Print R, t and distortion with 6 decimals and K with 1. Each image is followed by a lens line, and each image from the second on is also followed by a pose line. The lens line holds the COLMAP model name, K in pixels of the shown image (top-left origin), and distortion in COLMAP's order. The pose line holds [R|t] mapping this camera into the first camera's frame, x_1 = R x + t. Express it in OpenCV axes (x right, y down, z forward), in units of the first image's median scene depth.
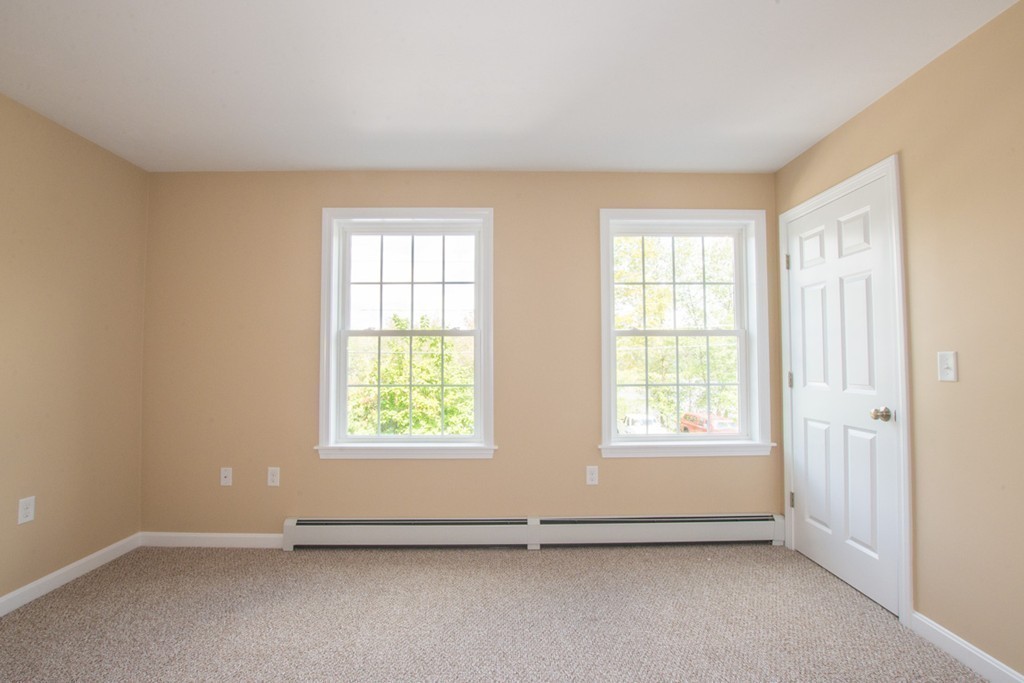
lens RADIAL K [[455.8, 0, 513.1], [0, 455.8, 342.4], [0, 0, 1]] dist [-0.028179, 0.003517]
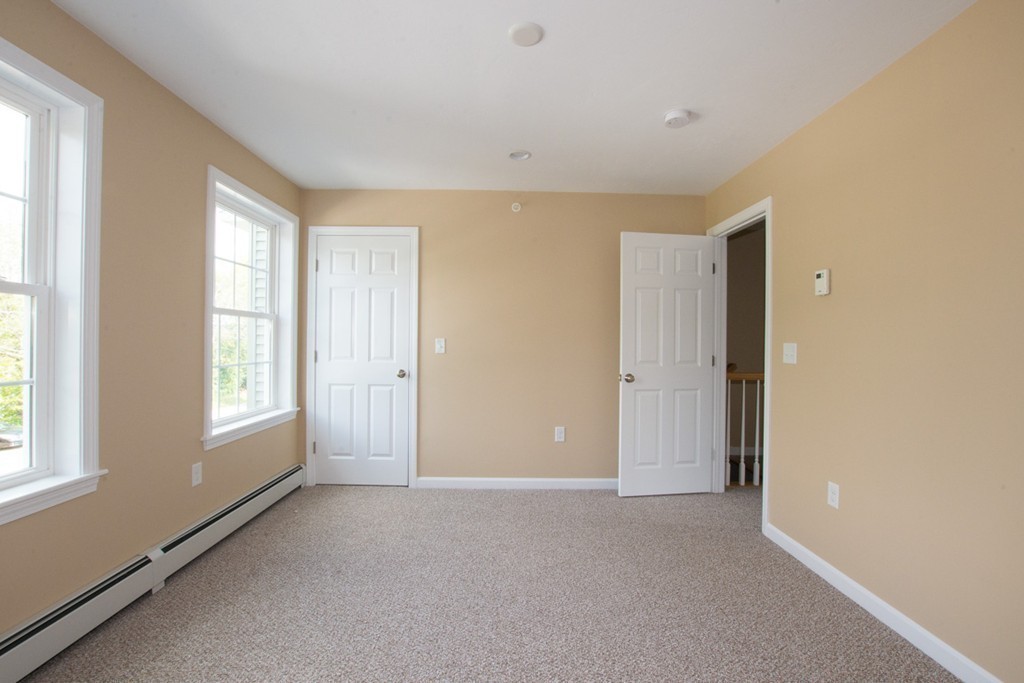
lens RADIAL K [[455.8, 0, 510.2], [0, 455.8, 344.7], [0, 0, 1]] dist [-0.028179, 0.003517]
pose [[0.008174, 0.000193, 0.999967, -0.690314], [-0.049569, 0.998771, 0.000212, 0.020351], [-0.998737, -0.049569, 0.008173, 0.431051]]
